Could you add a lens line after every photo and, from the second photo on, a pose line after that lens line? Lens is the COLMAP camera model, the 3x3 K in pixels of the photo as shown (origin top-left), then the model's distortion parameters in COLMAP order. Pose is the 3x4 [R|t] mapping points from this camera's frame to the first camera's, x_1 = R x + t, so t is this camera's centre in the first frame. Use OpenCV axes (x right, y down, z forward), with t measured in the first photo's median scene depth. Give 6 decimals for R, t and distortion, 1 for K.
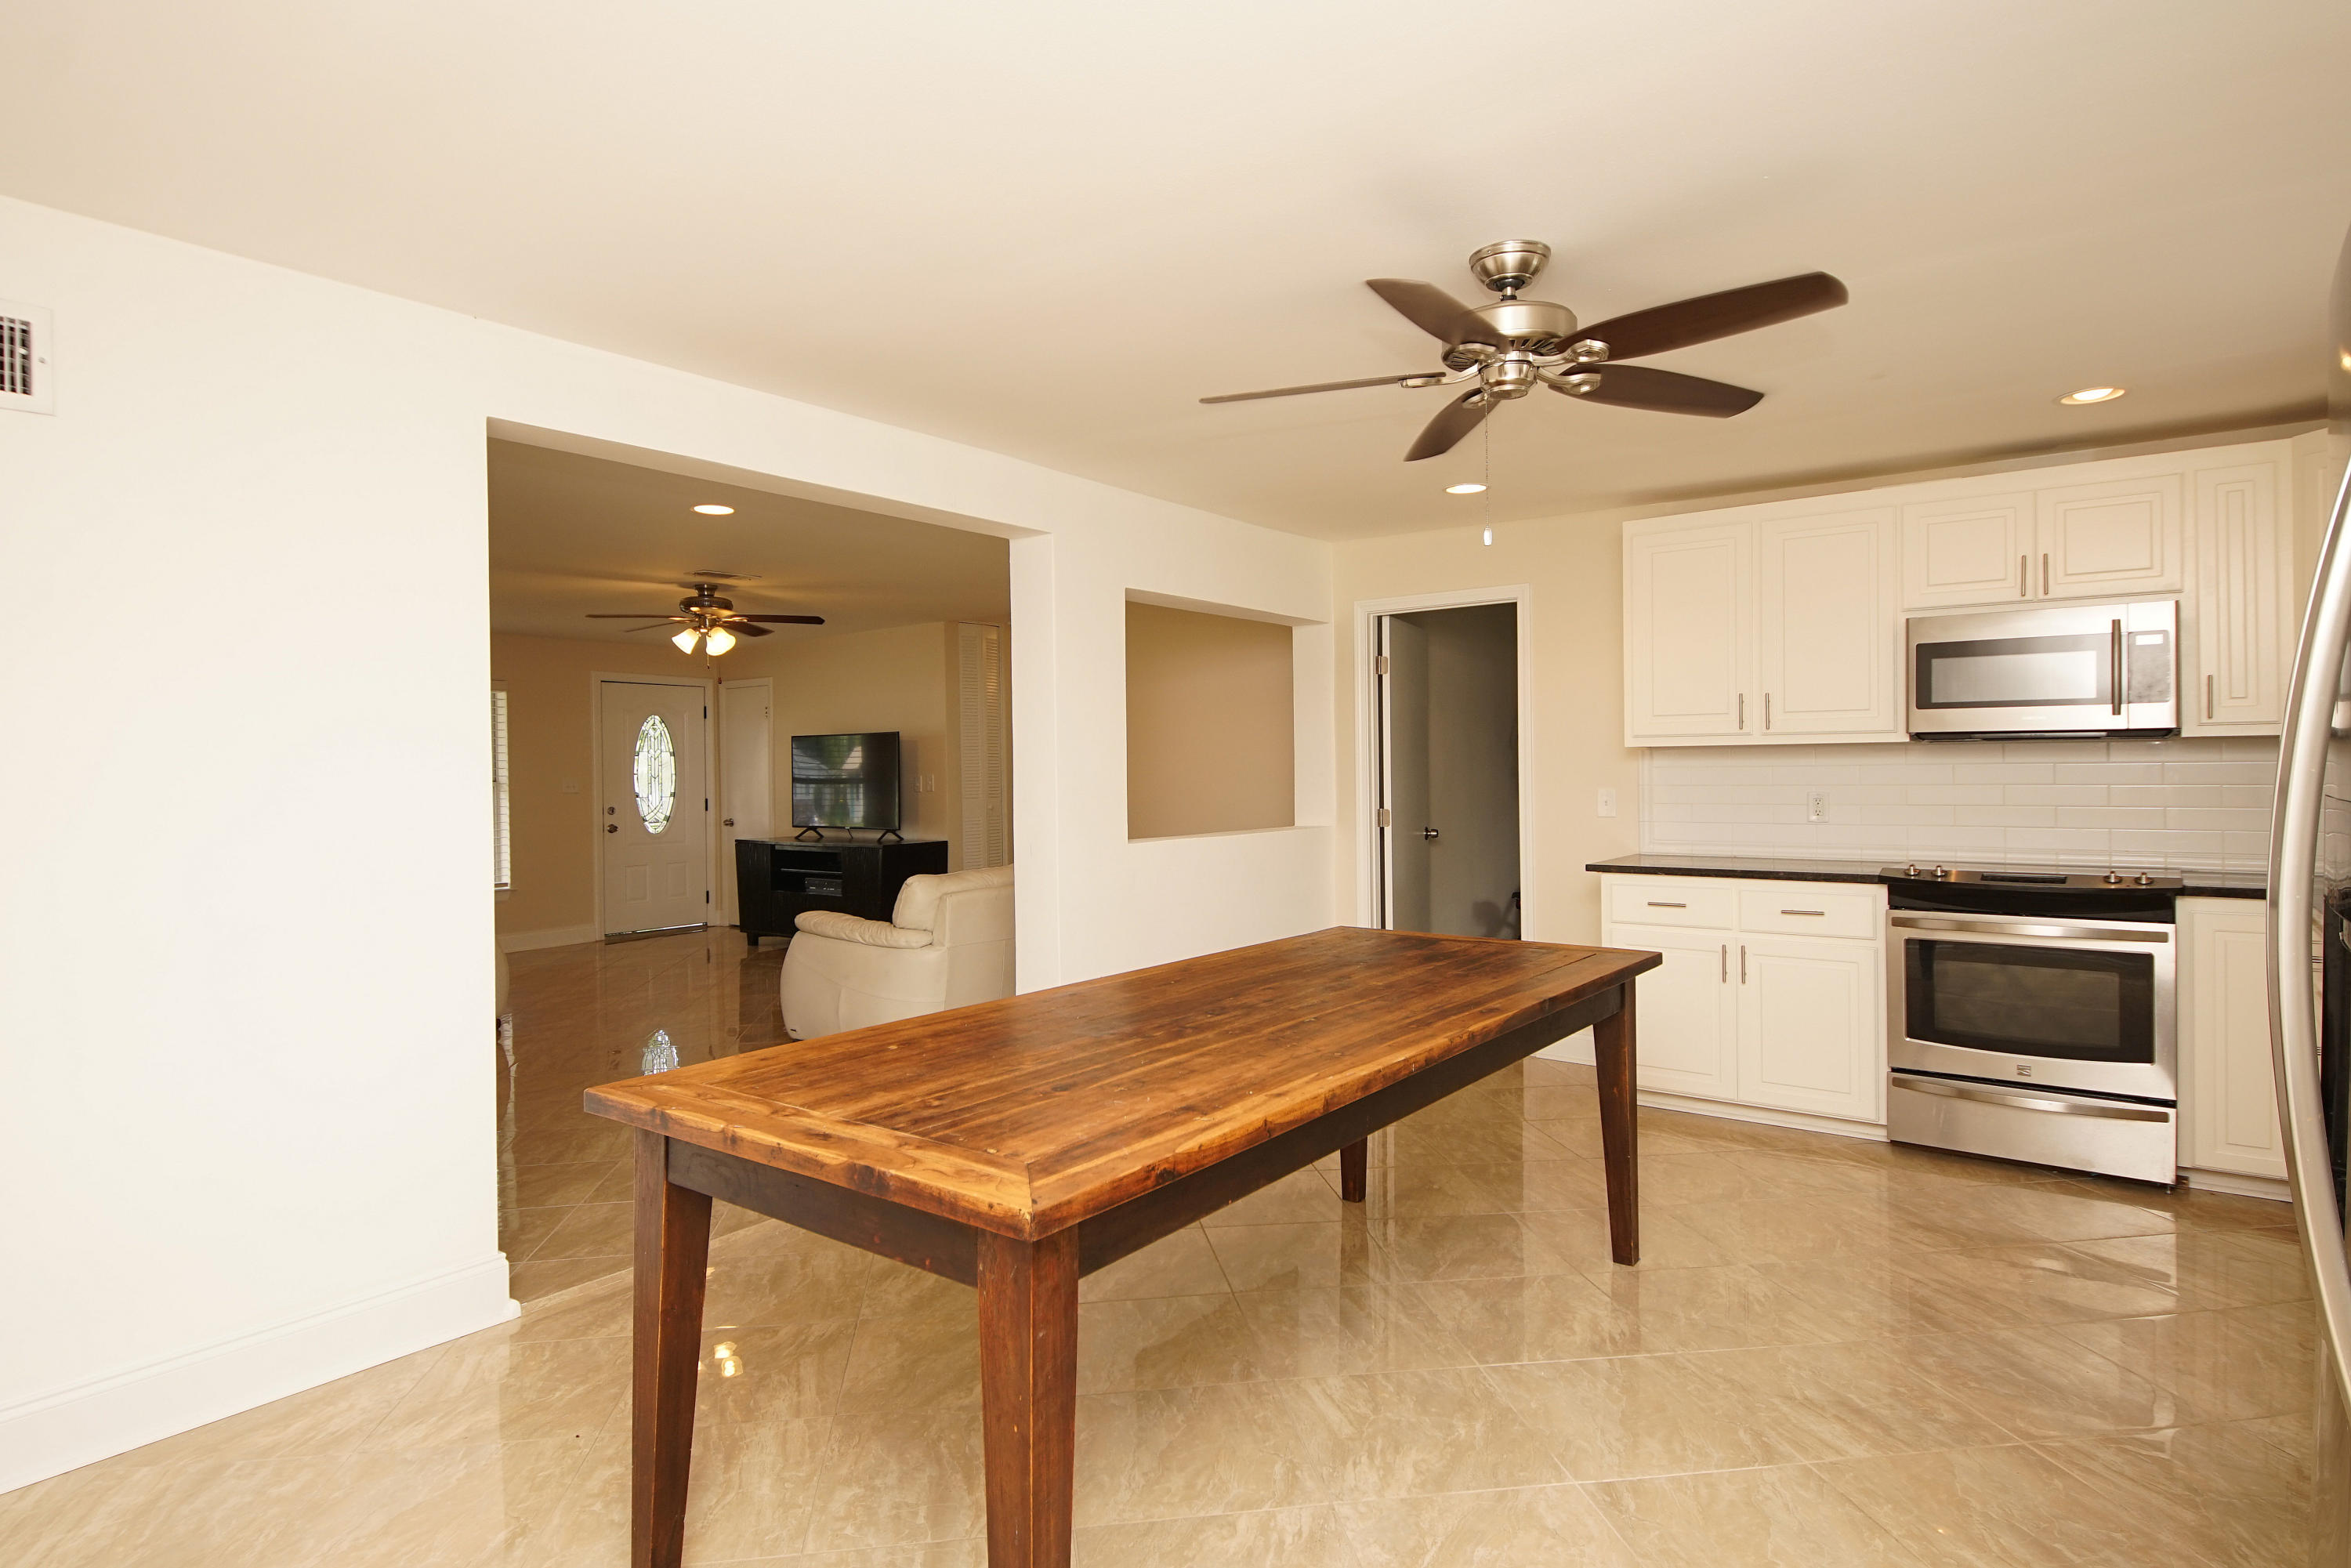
lens RADIAL K [[1256.2, 0, 1156.9], [0, 1256.2, 769.2], [0, 0, 1]] dist [0.041866, -0.039534]
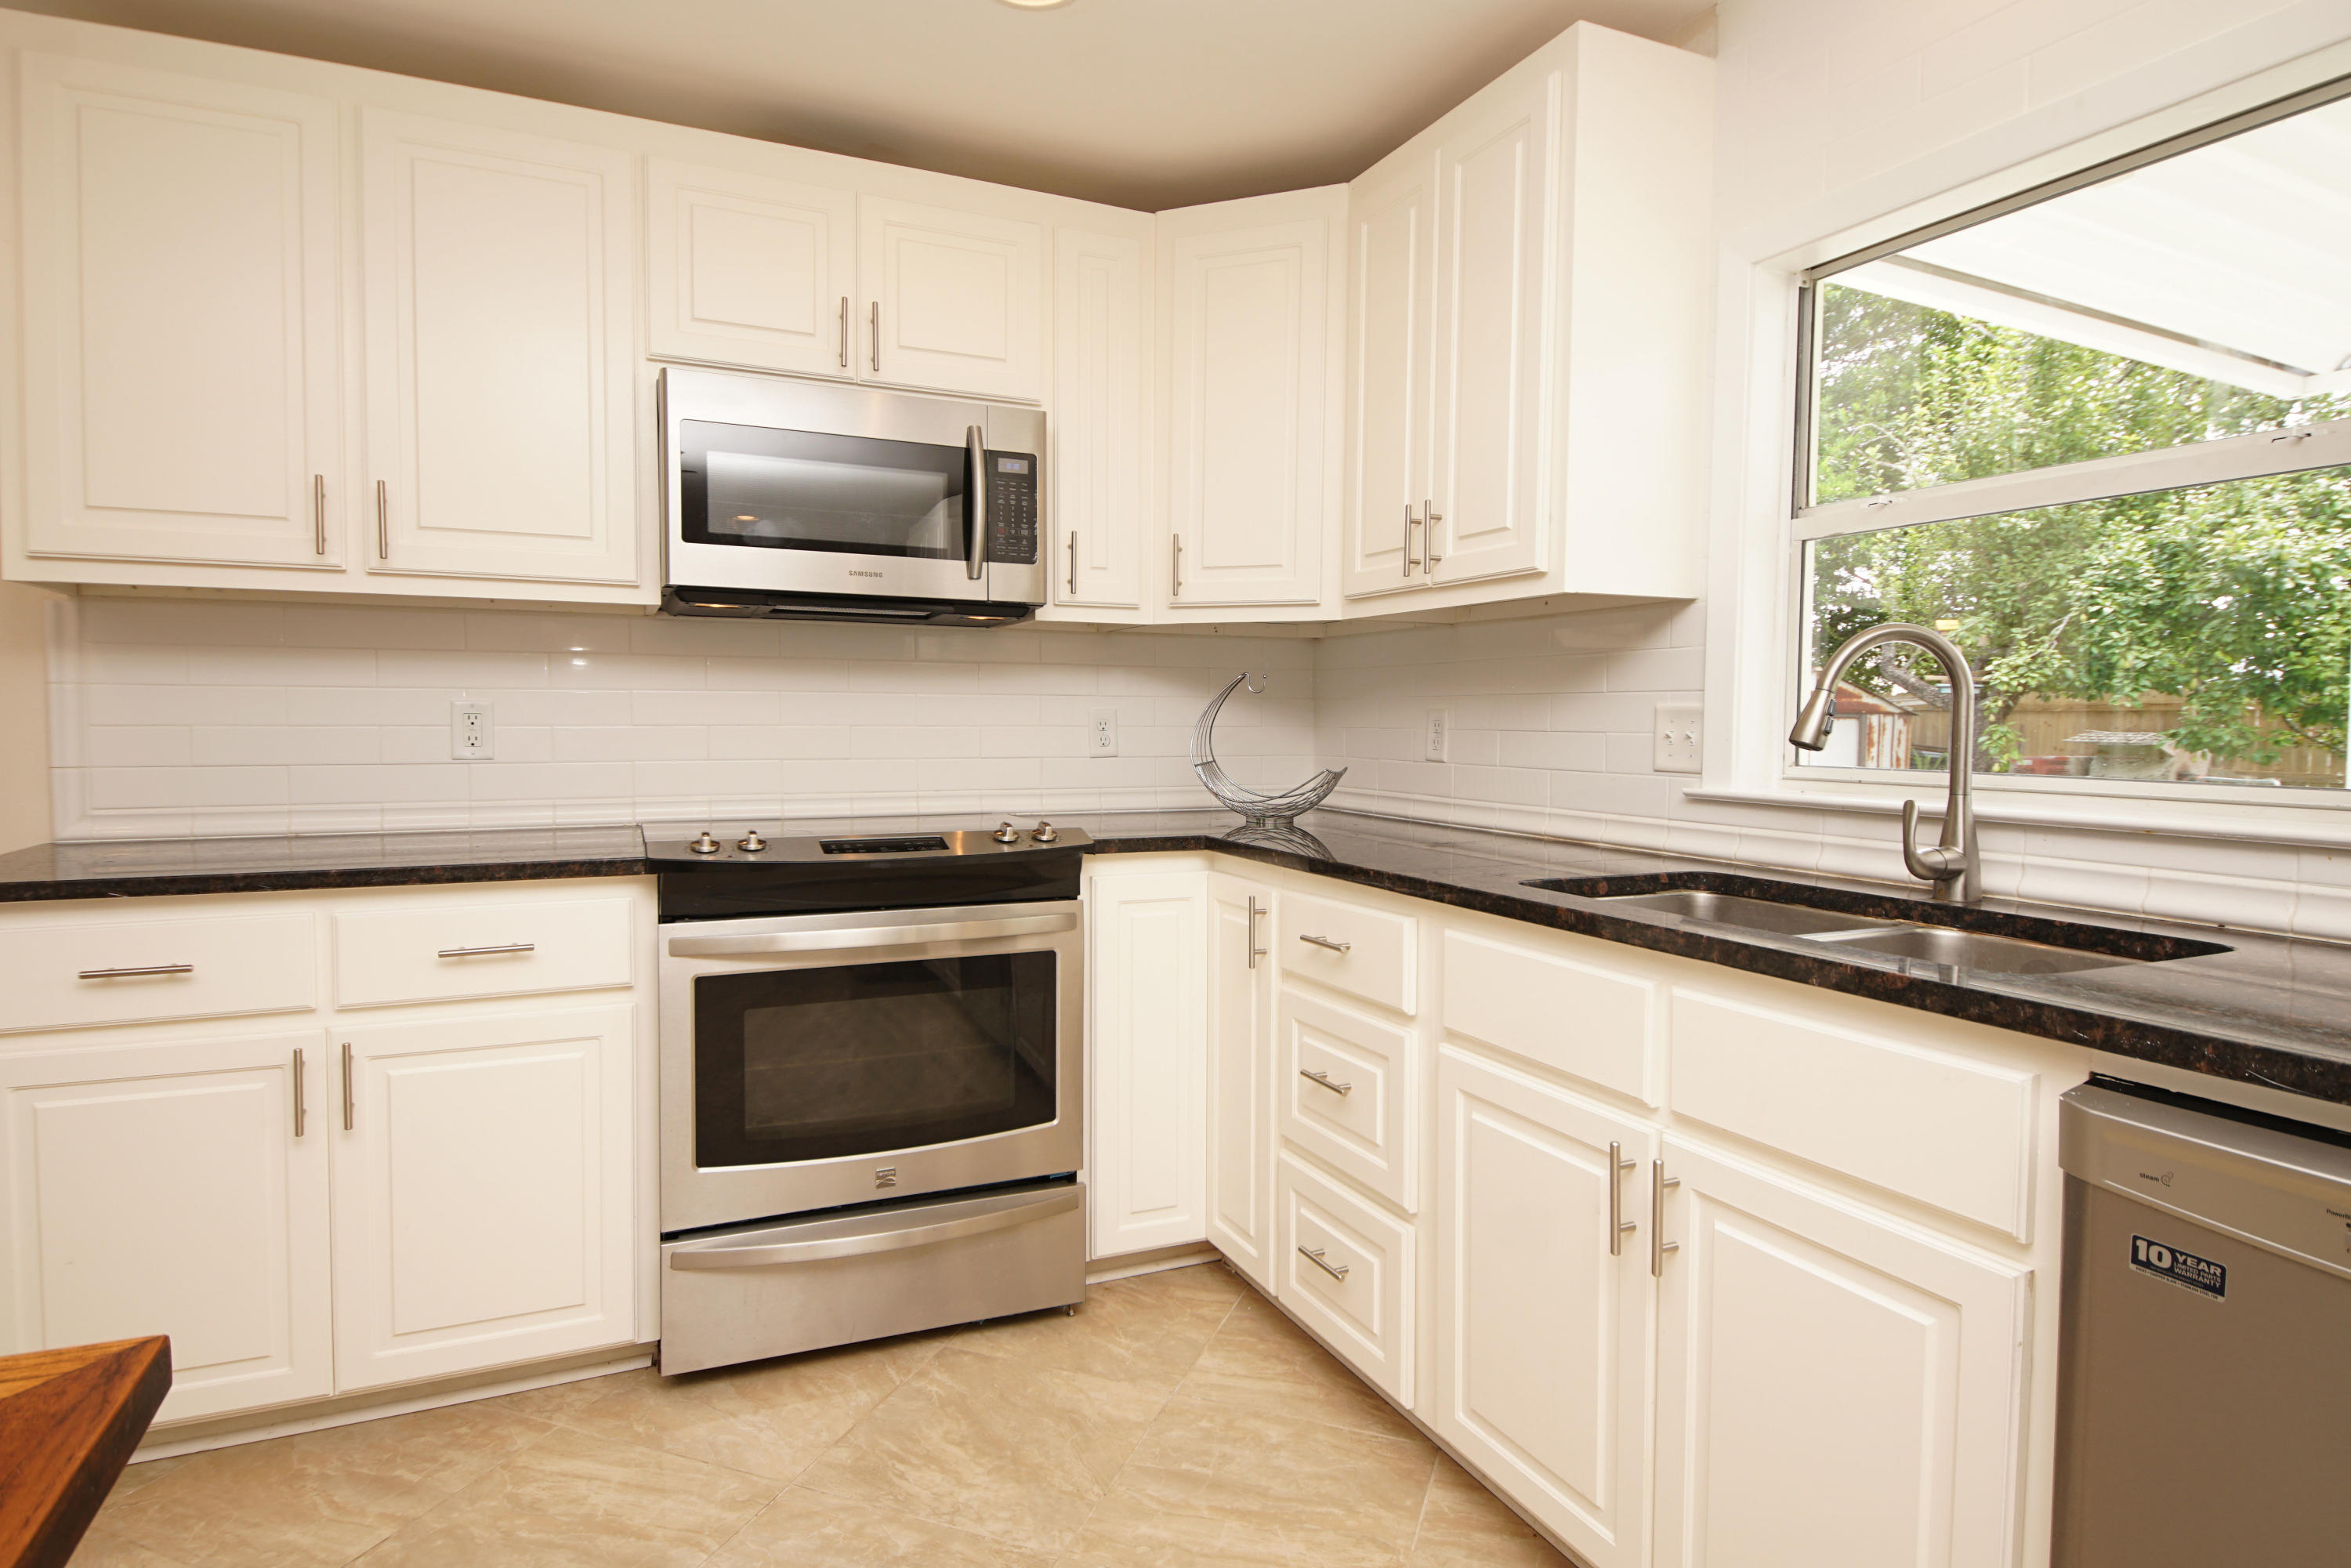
lens RADIAL K [[1256.2, 0, 1156.9], [0, 1256.2, 769.2], [0, 0, 1]] dist [0.041866, -0.039534]
pose [[0.466639, -0.025376, 0.884084, 0.226412], [-0.008730, 0.999407, 0.033294, 0.030550], [-0.884405, -0.023255, 0.466141, 0.596121]]
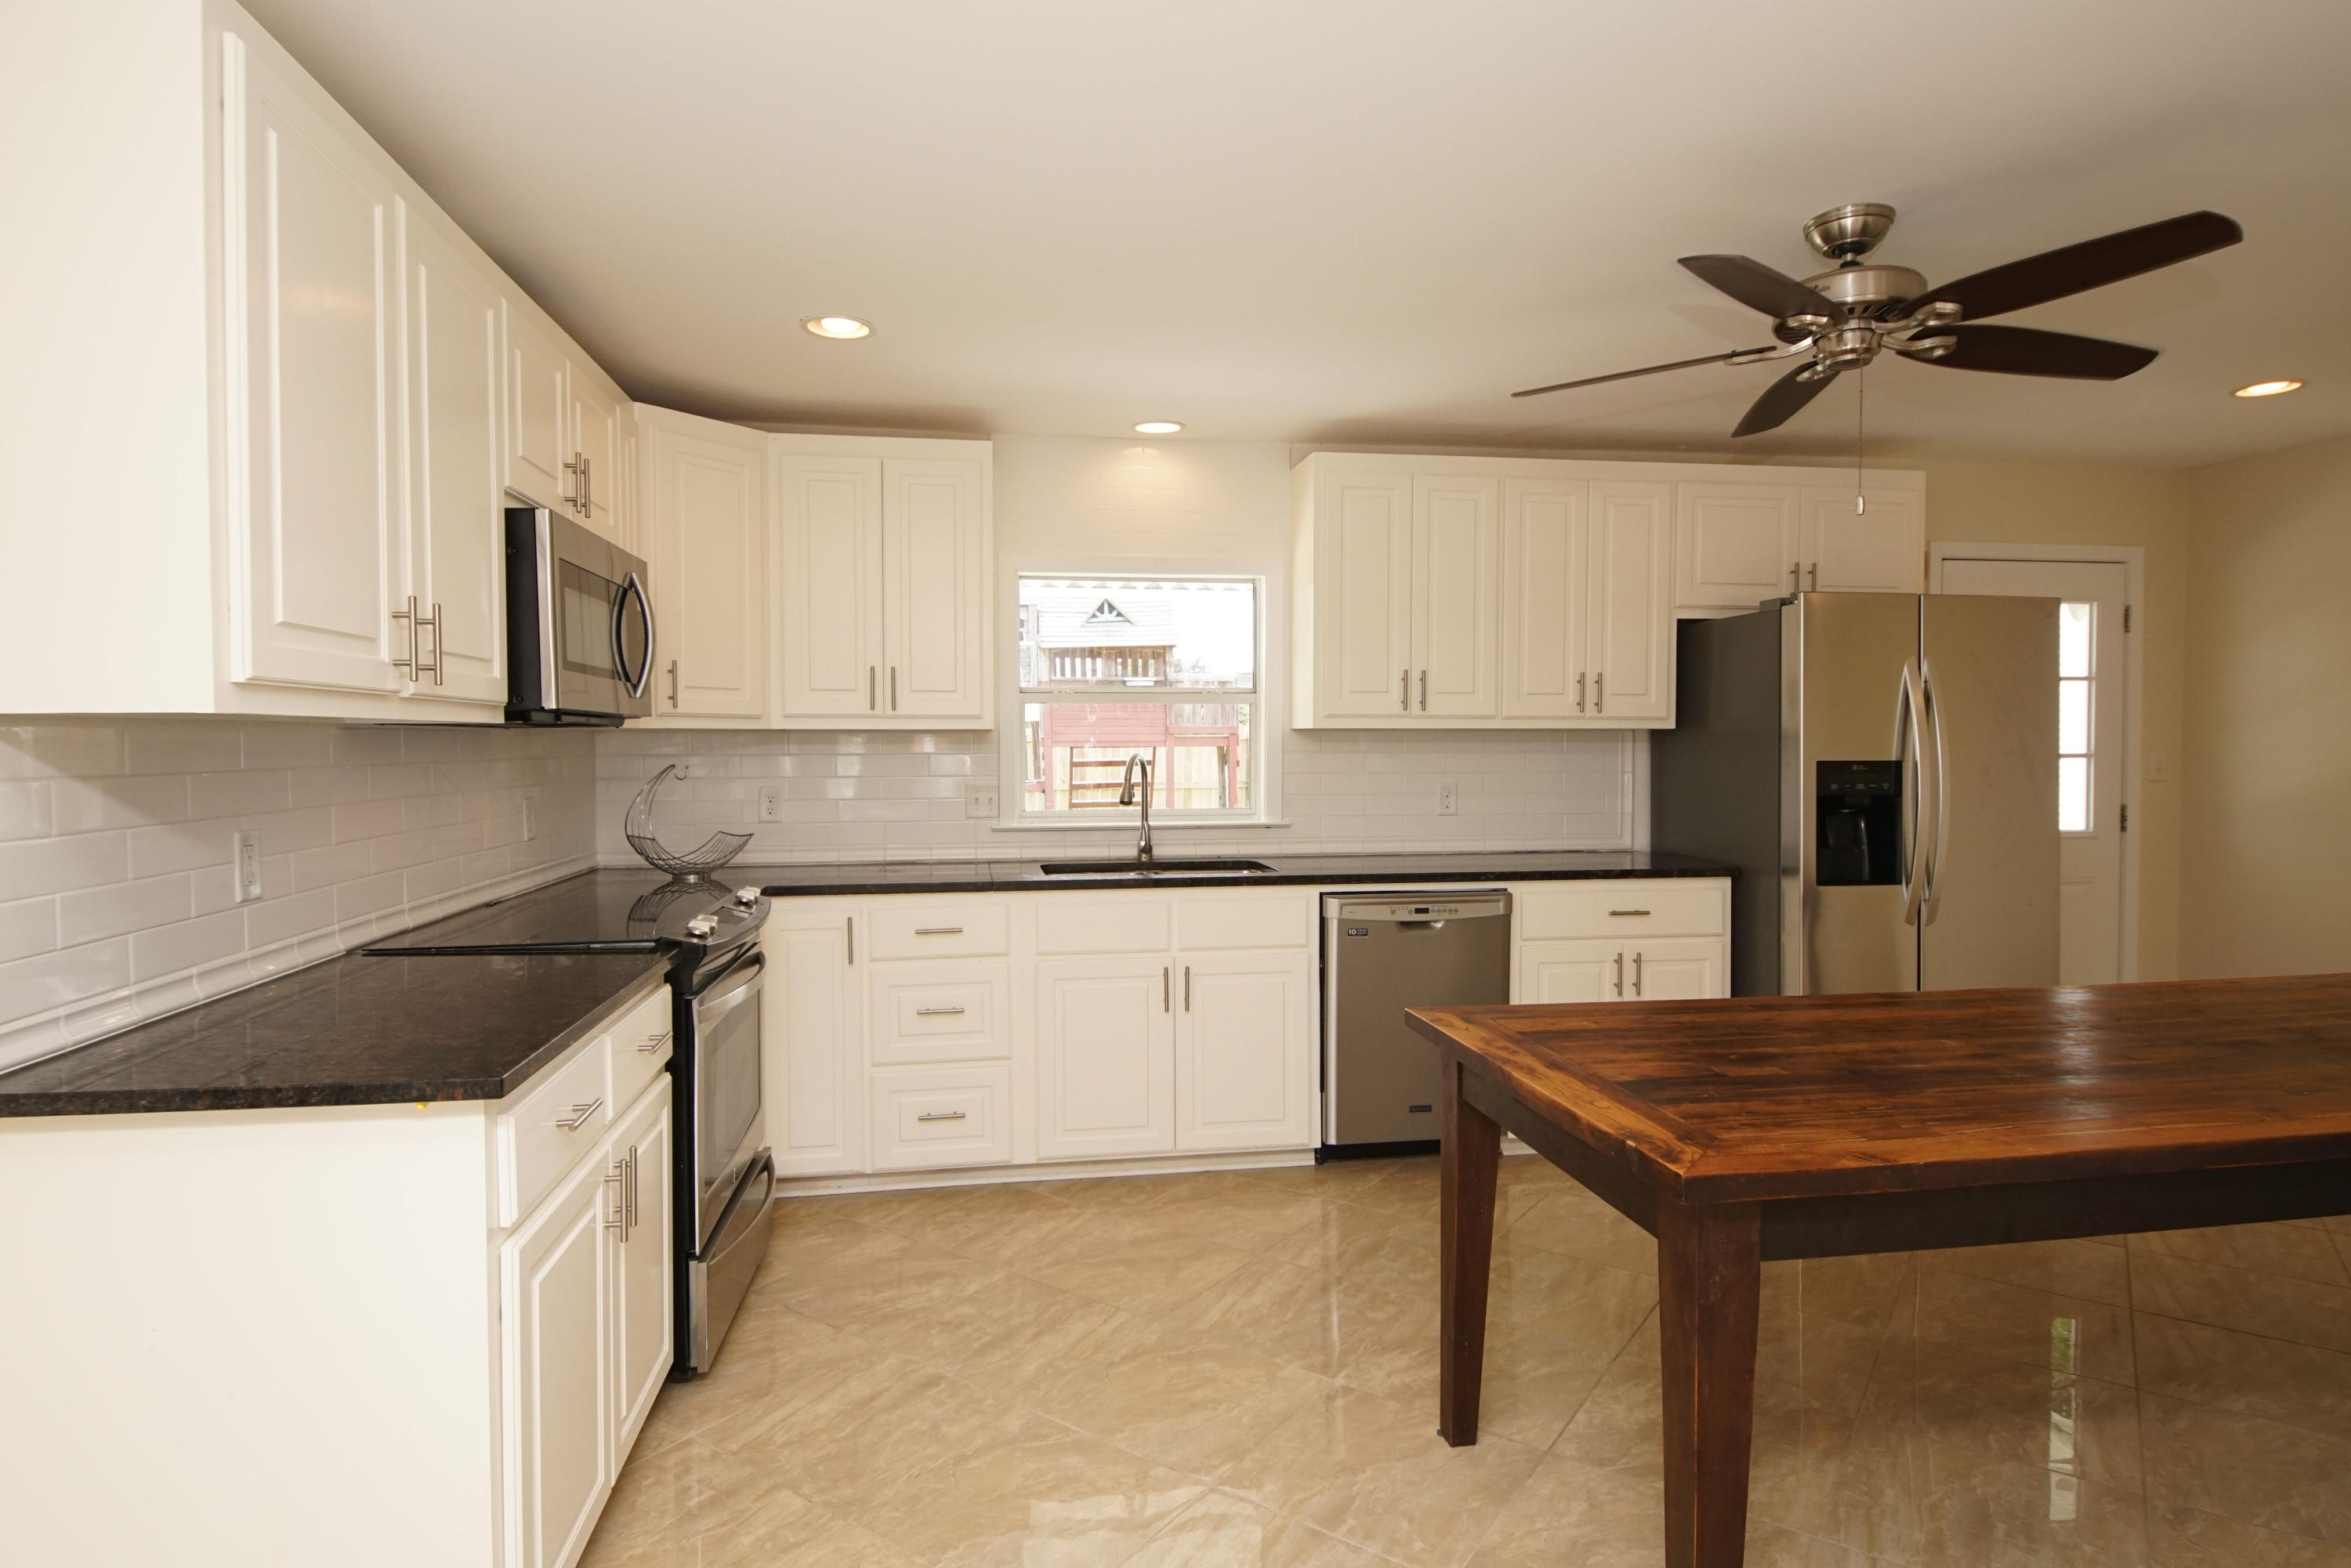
lens RADIAL K [[1256.2, 0, 1156.9], [0, 1256.2, 769.2], [0, 0, 1]] dist [0.041866, -0.039534]
pose [[-0.729815, -0.001686, 0.683643, -0.015077], [0.012415, 0.999799, 0.015720, -0.008255], [-0.683532, 0.019960, -0.729647, 1.340801]]
